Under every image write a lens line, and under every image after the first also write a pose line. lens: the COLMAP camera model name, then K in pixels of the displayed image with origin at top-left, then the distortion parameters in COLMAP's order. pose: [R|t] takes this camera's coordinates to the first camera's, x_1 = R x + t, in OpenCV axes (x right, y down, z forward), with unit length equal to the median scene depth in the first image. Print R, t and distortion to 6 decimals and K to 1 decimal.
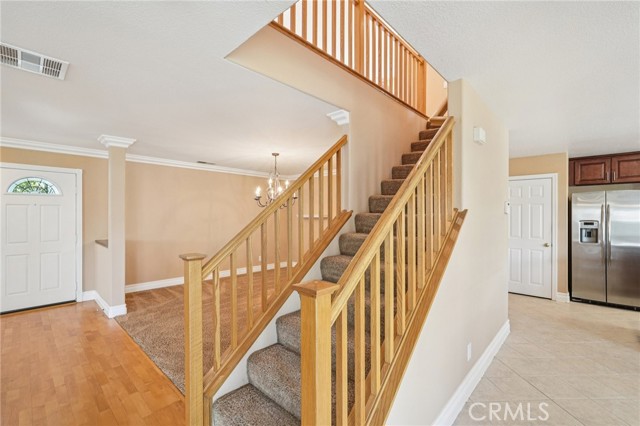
lens RADIAL K [[282.5, 0, 322.8], [0, 282.5, 213.7], [0, 0, 1]] dist [-0.008900, 0.004624]
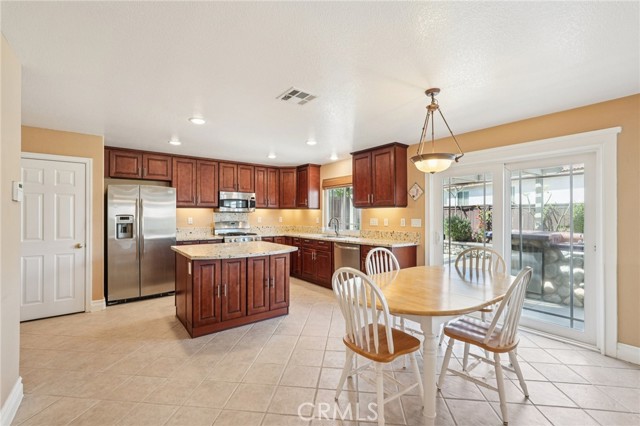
lens RADIAL K [[282.5, 0, 319.6], [0, 282.5, 213.4], [0, 0, 1]] dist [-0.008900, 0.004624]
pose [[0.171954, 0.000010, 0.985105, 0.124890], [-0.000880, 1.000000, 0.000144, 0.017758], [-0.985105, -0.000892, 0.171954, 0.188636]]
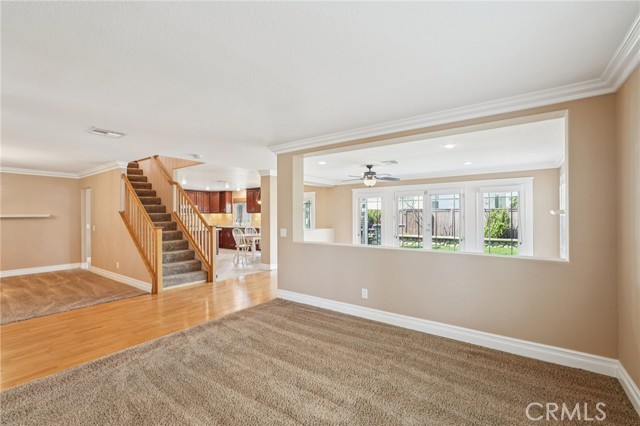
lens RADIAL K [[282.5, 0, 319.3], [0, 282.5, 216.0], [0, 0, 1]] dist [-0.008900, 0.004624]
pose [[-0.109265, -0.003361, 0.994007, -1.290779], [0.002944, 0.999989, 0.003704, 0.015480], [-0.994008, 0.003331, -0.109254, -0.108997]]
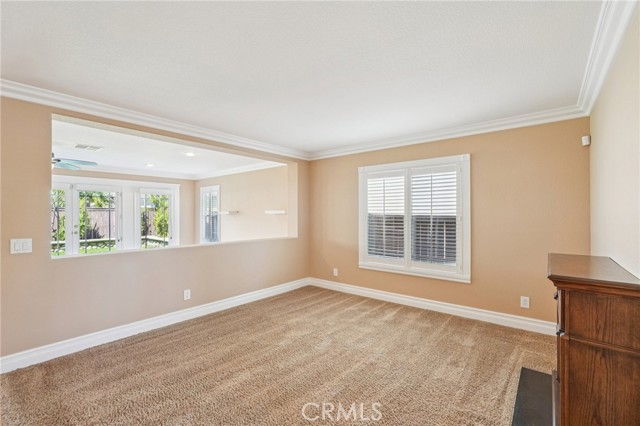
lens RADIAL K [[282.5, 0, 317.2], [0, 282.5, 212.9], [0, 0, 1]] dist [-0.008900, 0.004624]
pose [[-0.998973, -0.003154, -0.045205, -0.830613], [-0.002827, 0.999970, -0.007278, 0.019650], [0.045226, -0.007143, -0.998951, 0.463128]]
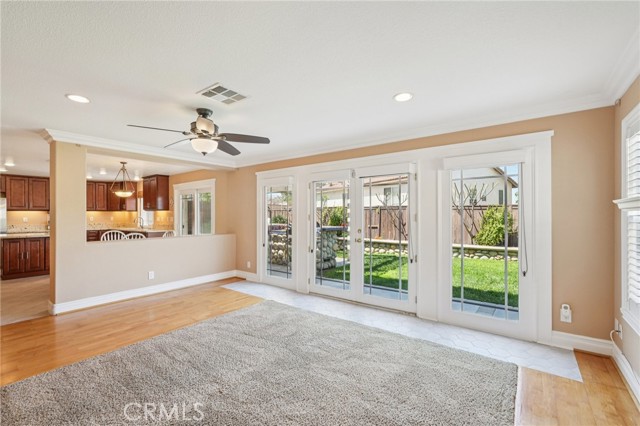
lens RADIAL K [[282.5, 0, 320.8], [0, 282.5, 212.4], [0, 0, 1]] dist [-0.008900, 0.004624]
pose [[-0.089819, 0.005030, 0.995945, -0.650334], [0.002874, 0.999984, -0.004791, 0.018838], [-0.995954, 0.002432, -0.089832, -0.699333]]
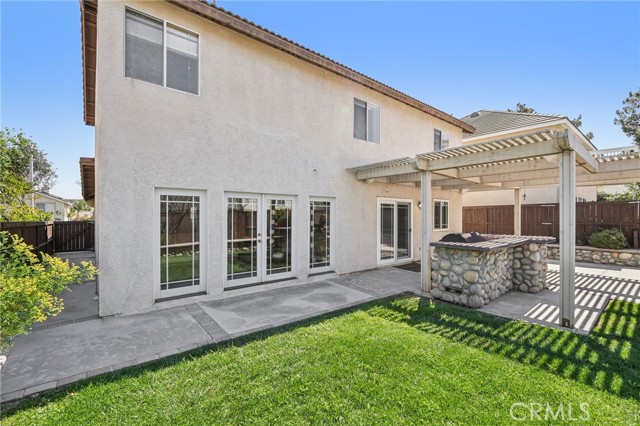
lens RADIAL K [[282.5, 0, 323.8], [0, 282.5, 214.9], [0, 0, 1]] dist [-0.008900, 0.004624]
pose [[0.989258, 0.000661, -0.146180, 0.716949], [-0.001221, 0.999992, -0.003743, -0.010328], [0.146176, 0.003882, 0.989251, -2.158168]]
